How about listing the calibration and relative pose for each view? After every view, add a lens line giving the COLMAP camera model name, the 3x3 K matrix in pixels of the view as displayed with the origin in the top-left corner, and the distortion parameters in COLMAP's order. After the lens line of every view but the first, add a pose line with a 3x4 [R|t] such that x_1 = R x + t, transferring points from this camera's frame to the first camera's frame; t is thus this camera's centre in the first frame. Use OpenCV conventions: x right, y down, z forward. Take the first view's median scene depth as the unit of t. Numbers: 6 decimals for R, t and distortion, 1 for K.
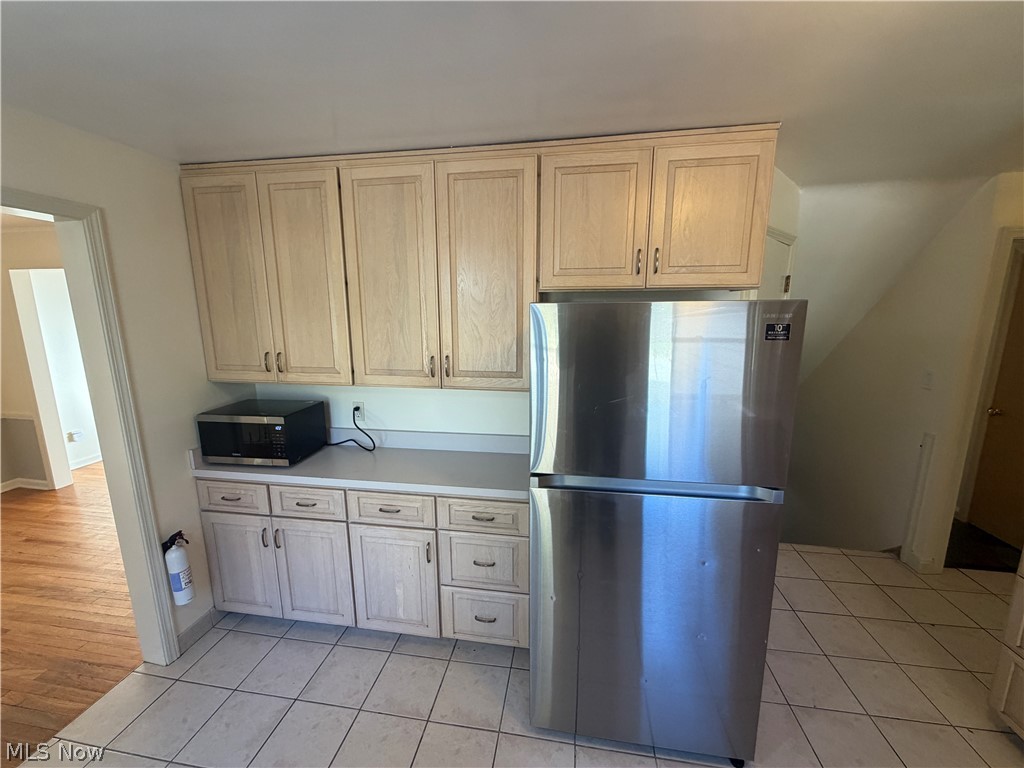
lens RADIAL K [[411.2, 0, 510.6], [0, 411.2, 383.7], [0, 0, 1]] dist [0.001977, 0.000040]
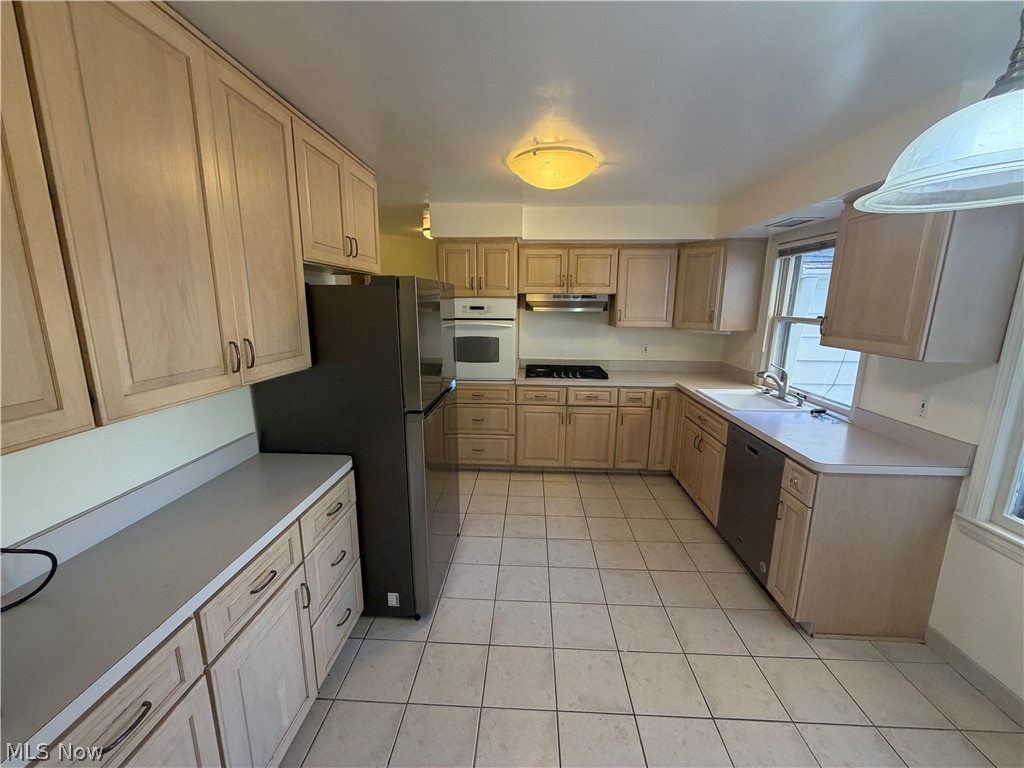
lens RADIAL K [[411.2, 0, 511.0], [0, 411.2, 384.3], [0, 0, 1]] dist [0.001977, 0.000040]
pose [[-0.109344, -0.192781, 0.975130, -0.902486], [0.174879, 0.961980, 0.209791, -0.059137], [-0.978499, 0.193469, -0.071473, 0.598599]]
